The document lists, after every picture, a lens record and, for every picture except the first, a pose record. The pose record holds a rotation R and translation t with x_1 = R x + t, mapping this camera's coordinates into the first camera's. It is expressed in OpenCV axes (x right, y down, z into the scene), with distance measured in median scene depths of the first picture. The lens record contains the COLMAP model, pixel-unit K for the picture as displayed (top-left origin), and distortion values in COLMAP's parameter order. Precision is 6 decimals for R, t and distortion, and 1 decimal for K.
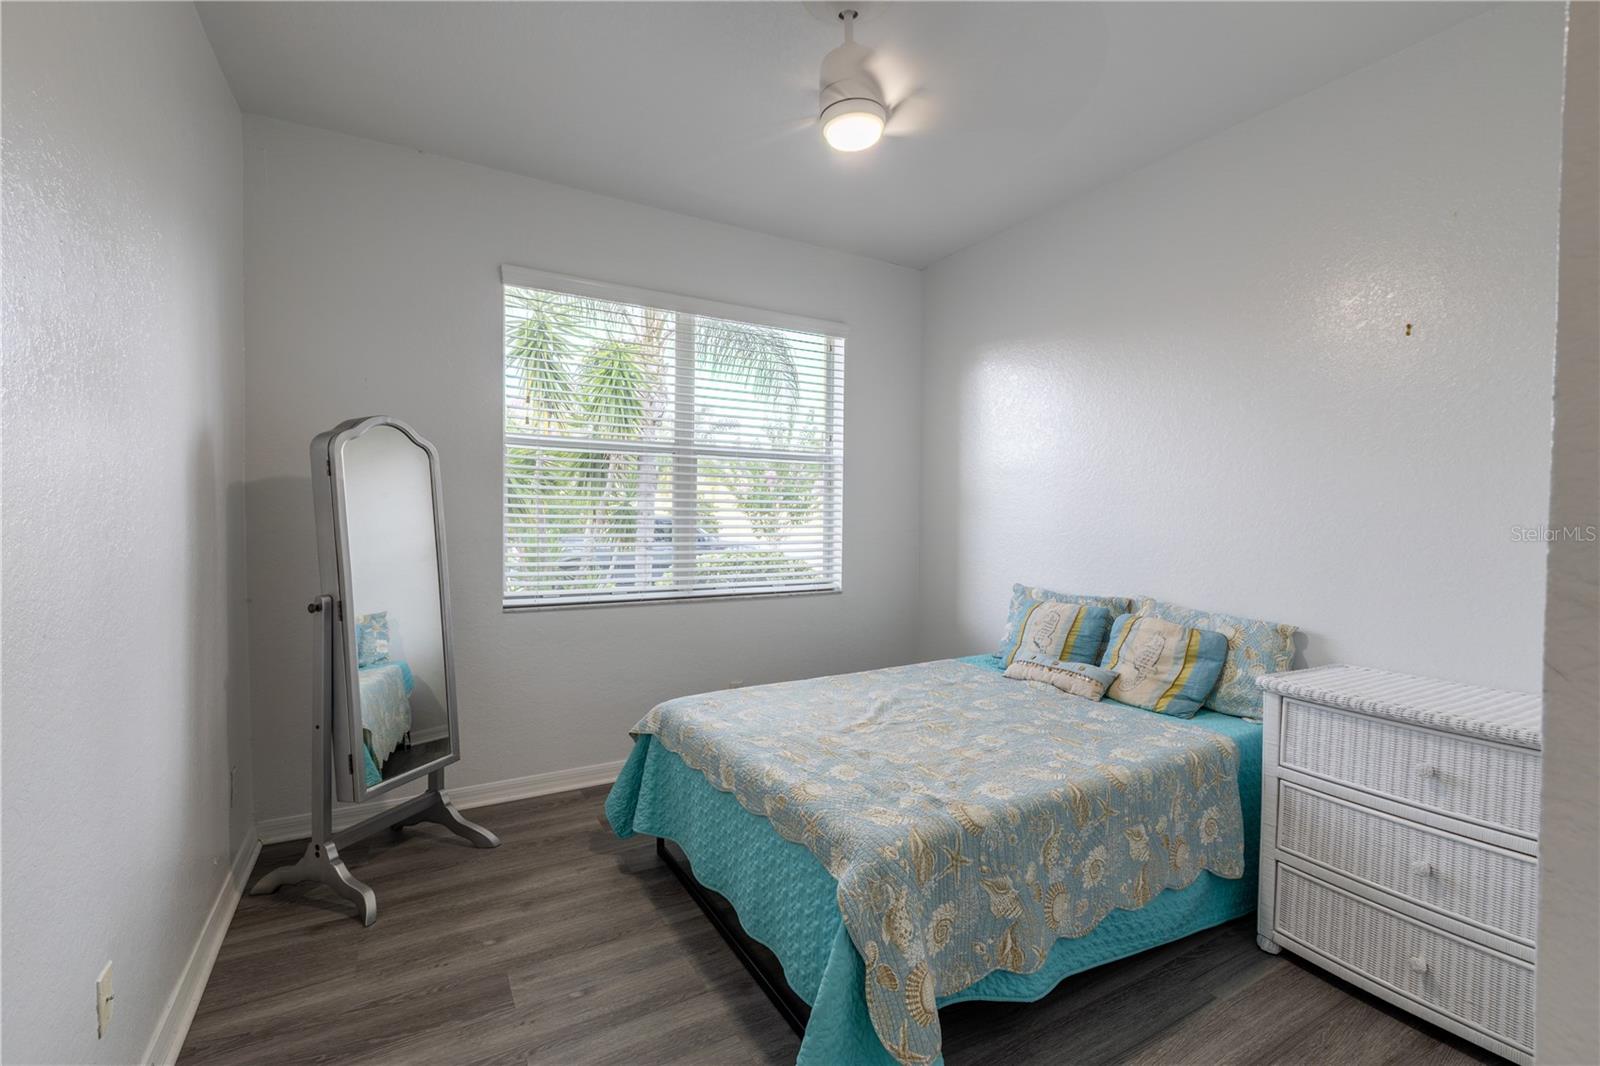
lens RADIAL K [[707.3, 0, 801.0], [0, 707.3, 533.6], [0, 0, 1]] dist [0.001781, -0.000864]
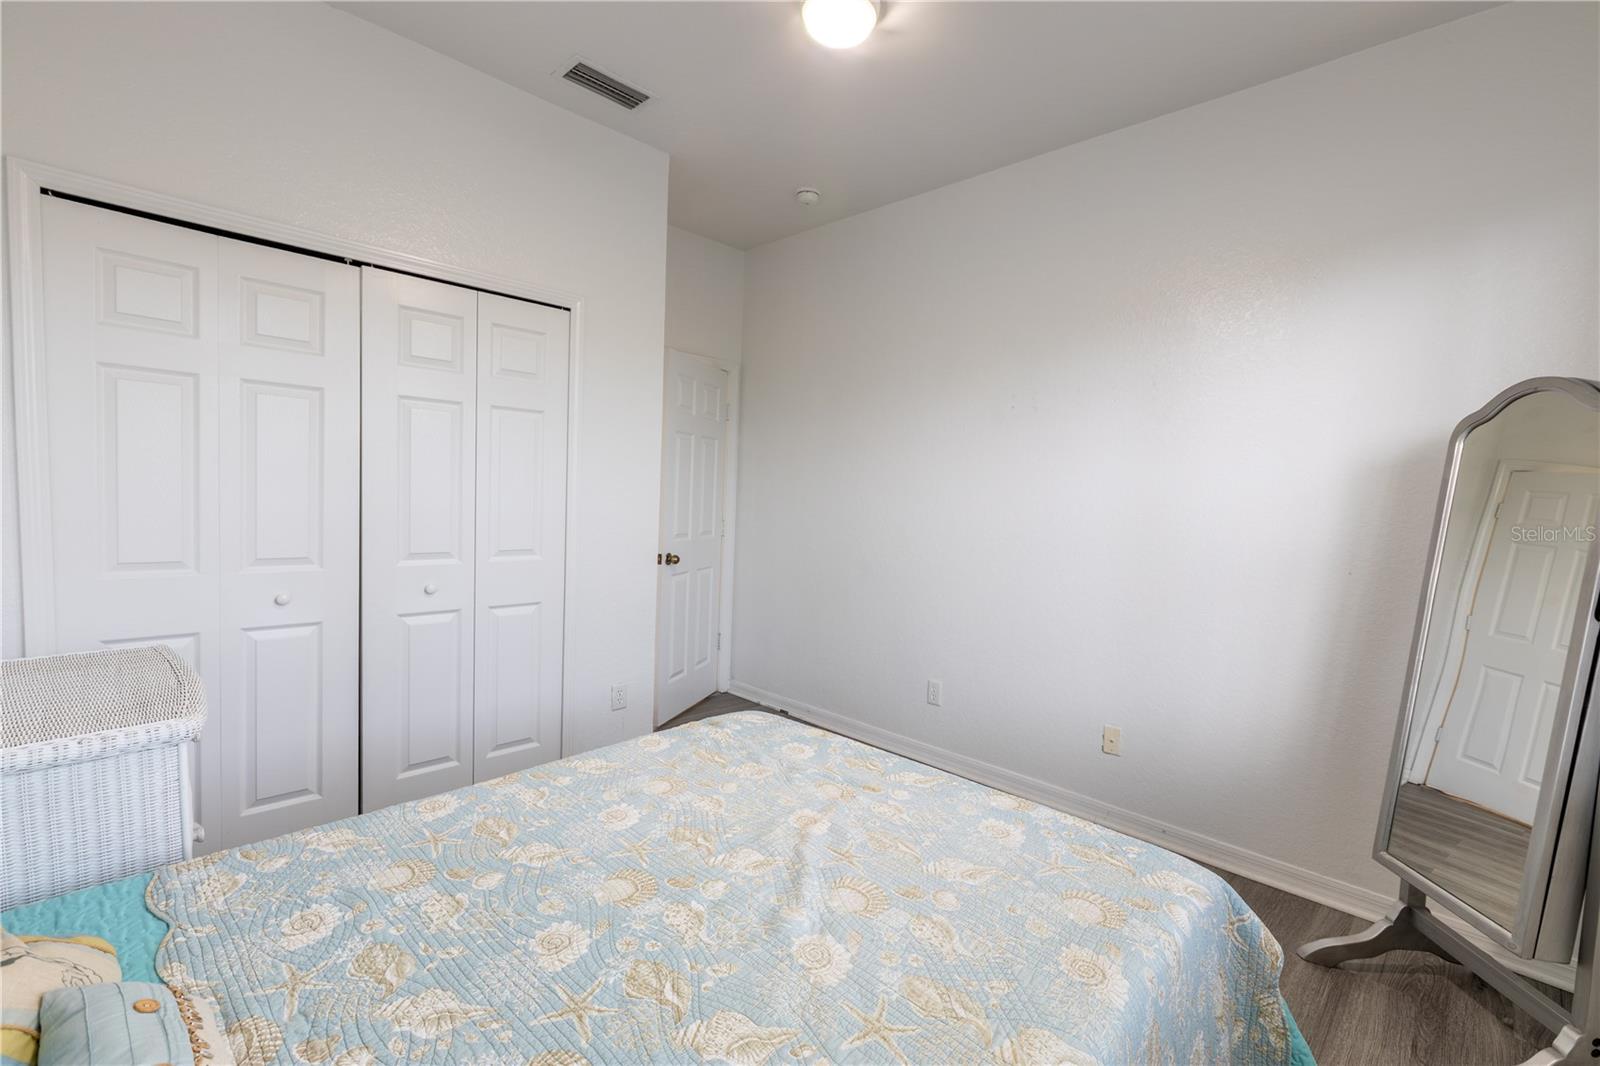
lens RADIAL K [[707.3, 0, 802.2], [0, 707.3, 532.9], [0, 0, 1]] dist [0.001781, -0.000864]
pose [[-0.963802, -0.033015, -0.264567, 0.267418], [-0.053100, 0.996194, 0.069126, -0.033017], [0.261278, 0.080673, -0.961887, 1.564784]]
